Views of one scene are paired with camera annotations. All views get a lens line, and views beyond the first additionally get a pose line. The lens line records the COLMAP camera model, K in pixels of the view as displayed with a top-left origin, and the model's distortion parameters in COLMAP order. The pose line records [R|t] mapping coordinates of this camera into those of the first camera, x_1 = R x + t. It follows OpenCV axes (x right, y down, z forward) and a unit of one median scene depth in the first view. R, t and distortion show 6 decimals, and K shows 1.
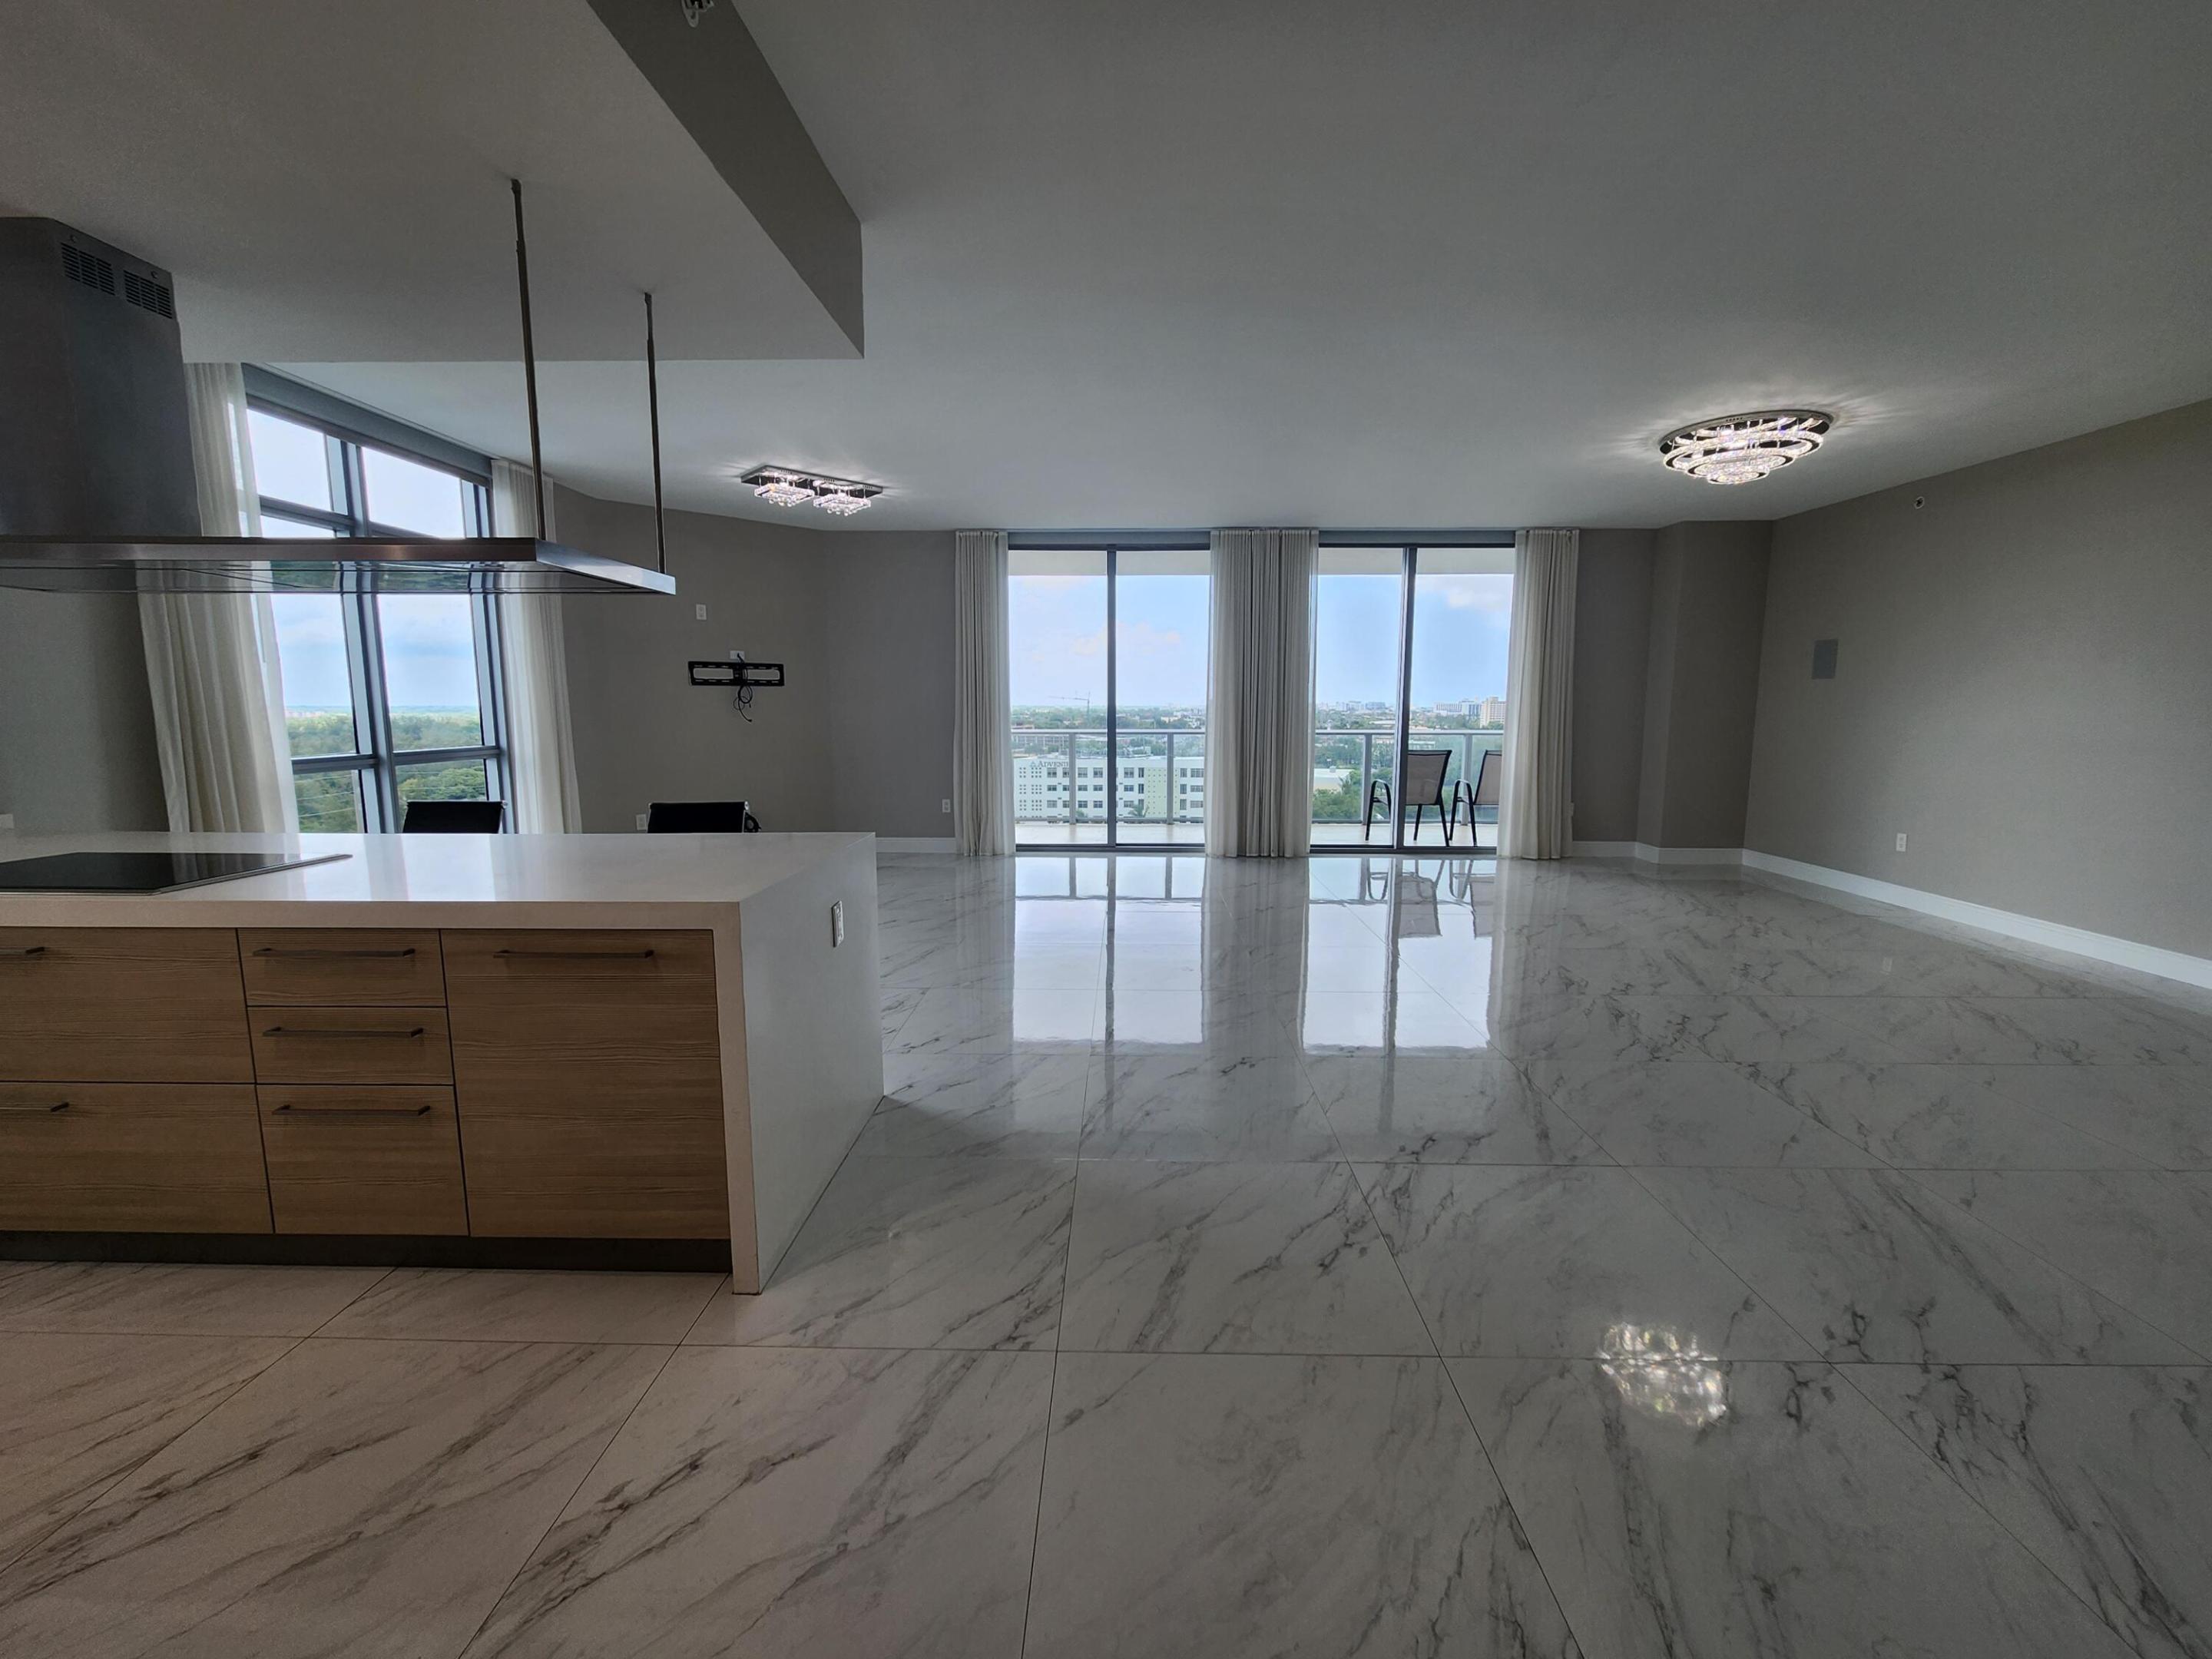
lens RADIAL K [[902.4, 0, 1112.2], [0, 902.4, 817.3], [0, 0, 1]] dist [-0.000313, -0.000349]
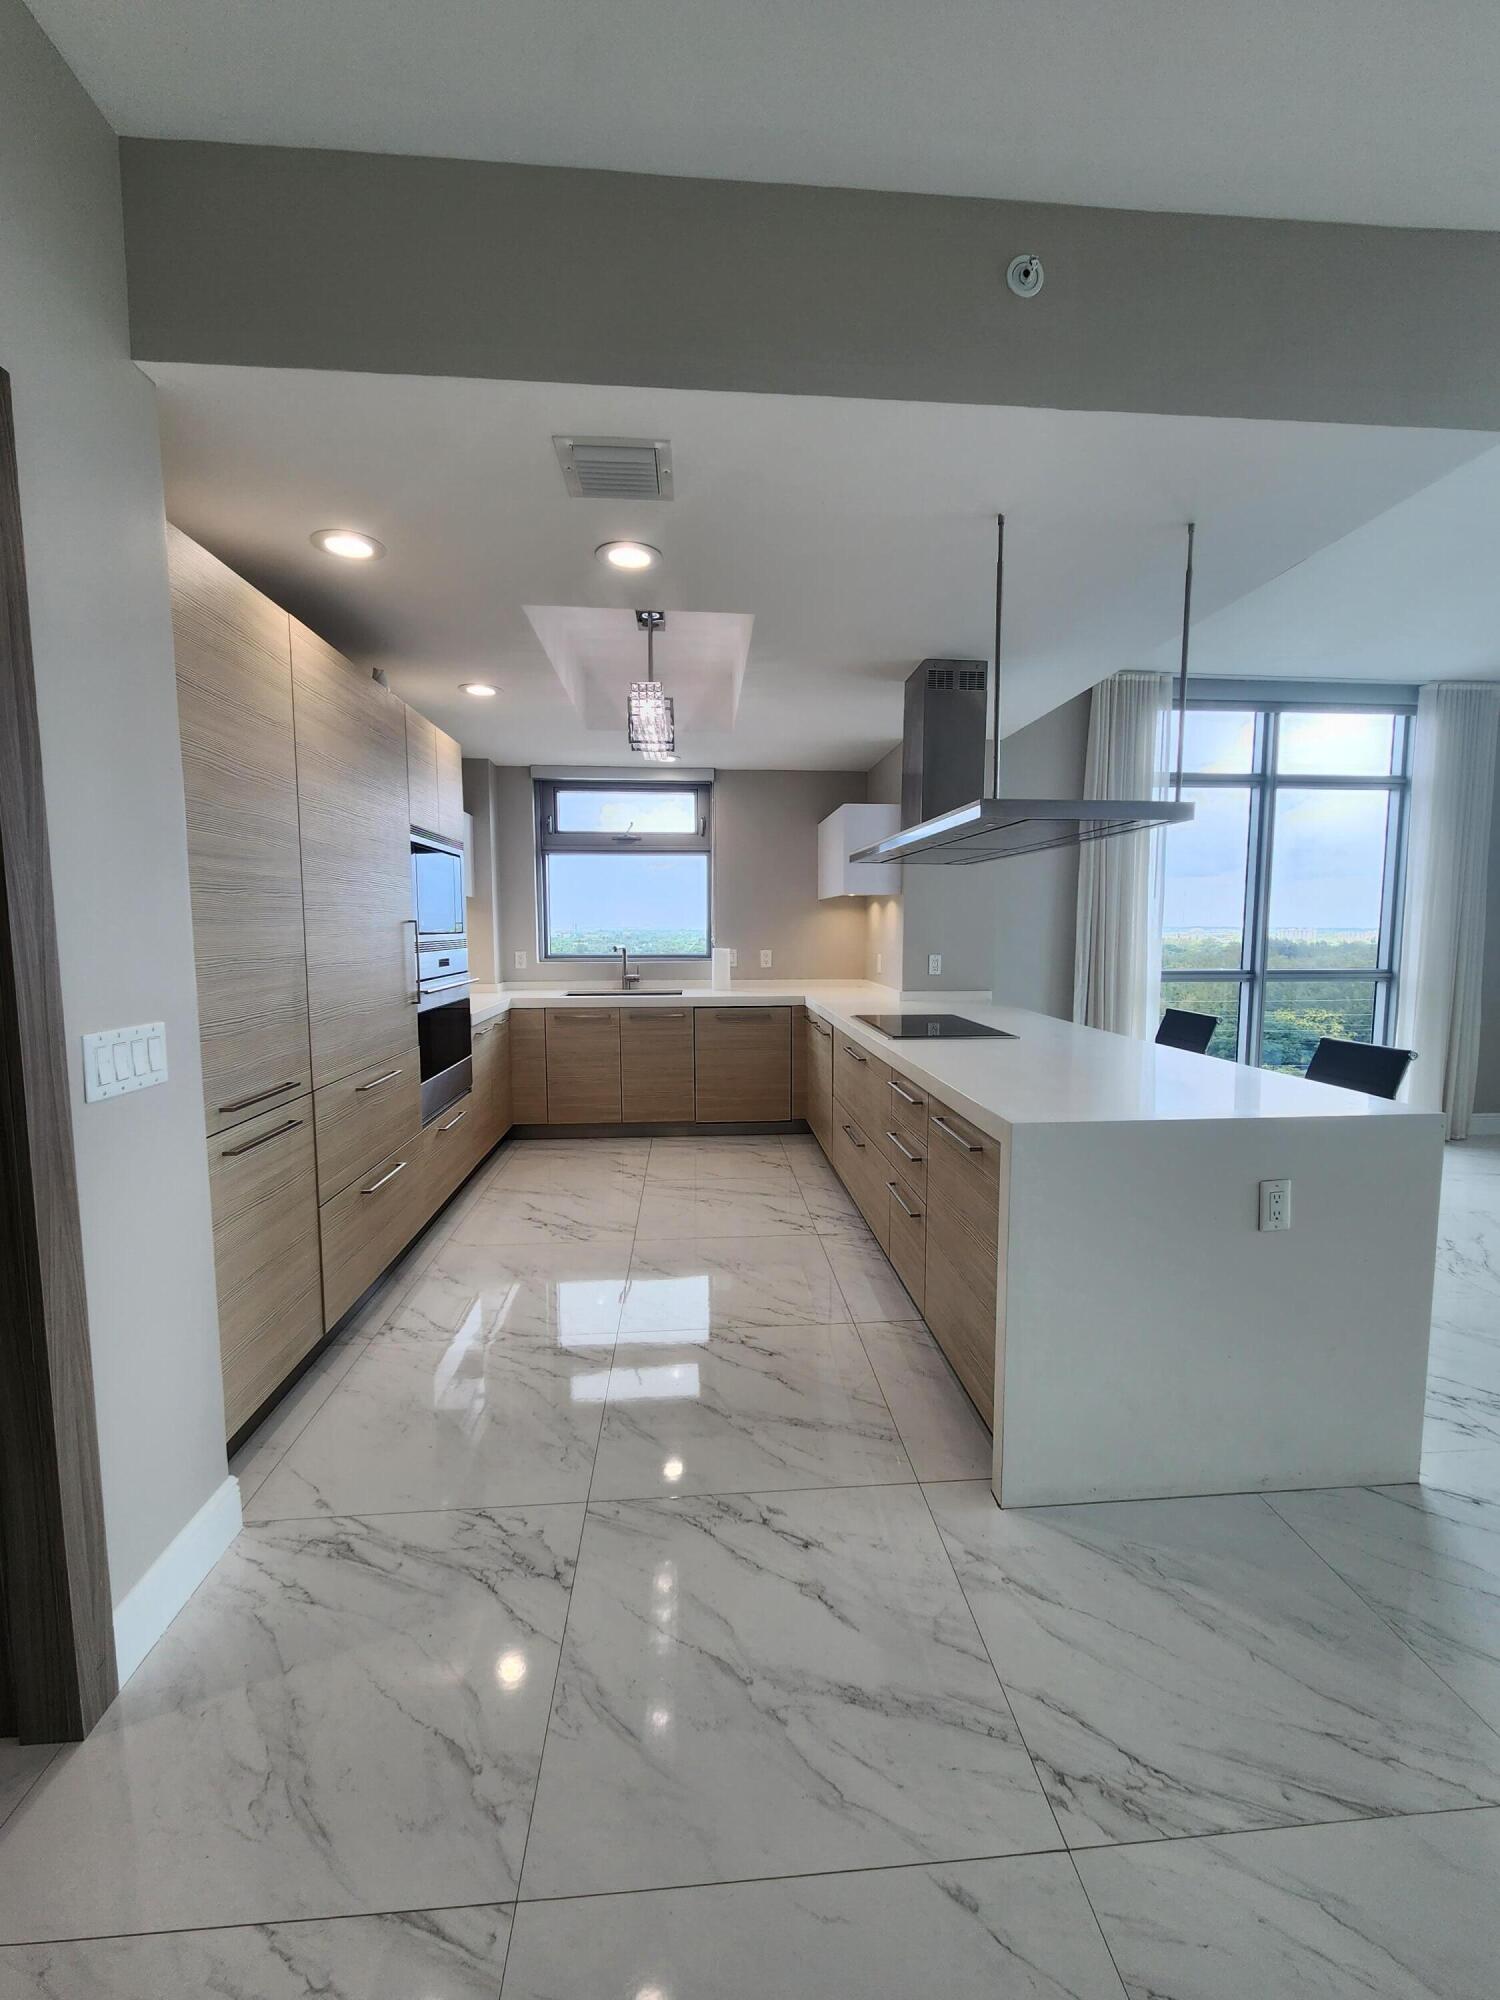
lens RADIAL K [[815.9, 0, 760.1], [0, 815.9, 1001.0], [0, 0, 1]] dist [-0.000313, -0.000349]
pose [[0.103637, 0.091355, -0.990411, 0.157749], [-0.124869, 0.989089, 0.078167, -0.027631], [0.986746, 0.115571, 0.113913, 0.199620]]
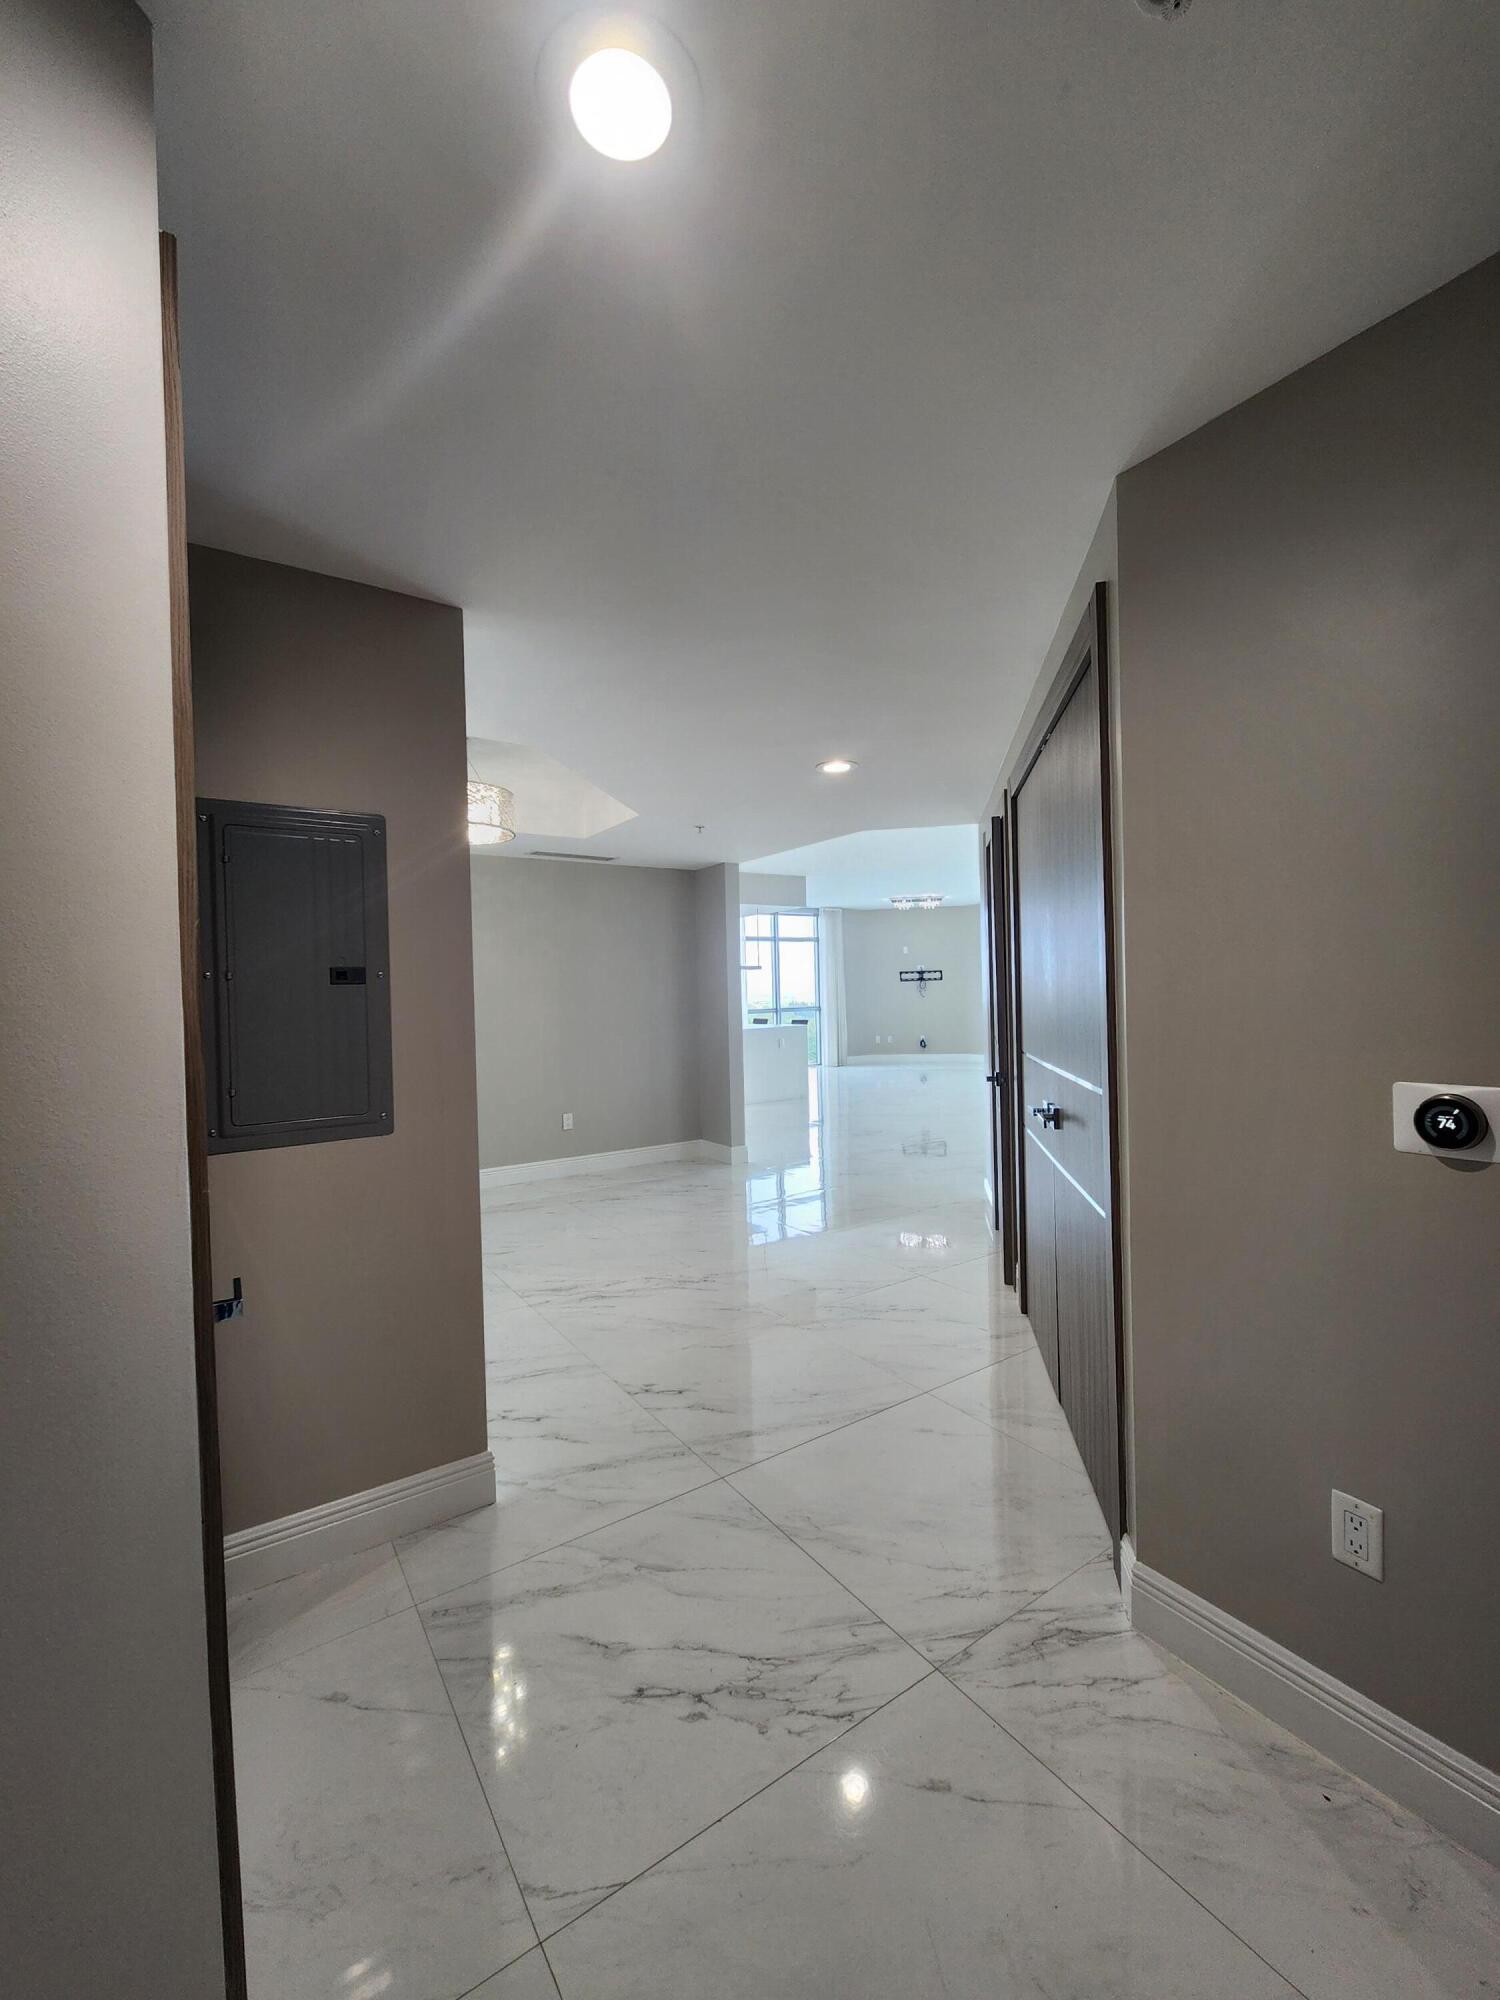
lens RADIAL K [[815.9, 0, 760.1], [0, 815.9, 1001.0], [0, 0, 1]] dist [-0.000313, -0.000349]
pose [[0.582508, -0.007616, -0.812789, 1.263848], [-0.075572, 0.995117, -0.063485, 0.077821], [0.809304, 0.098405, 0.579089, -0.612354]]
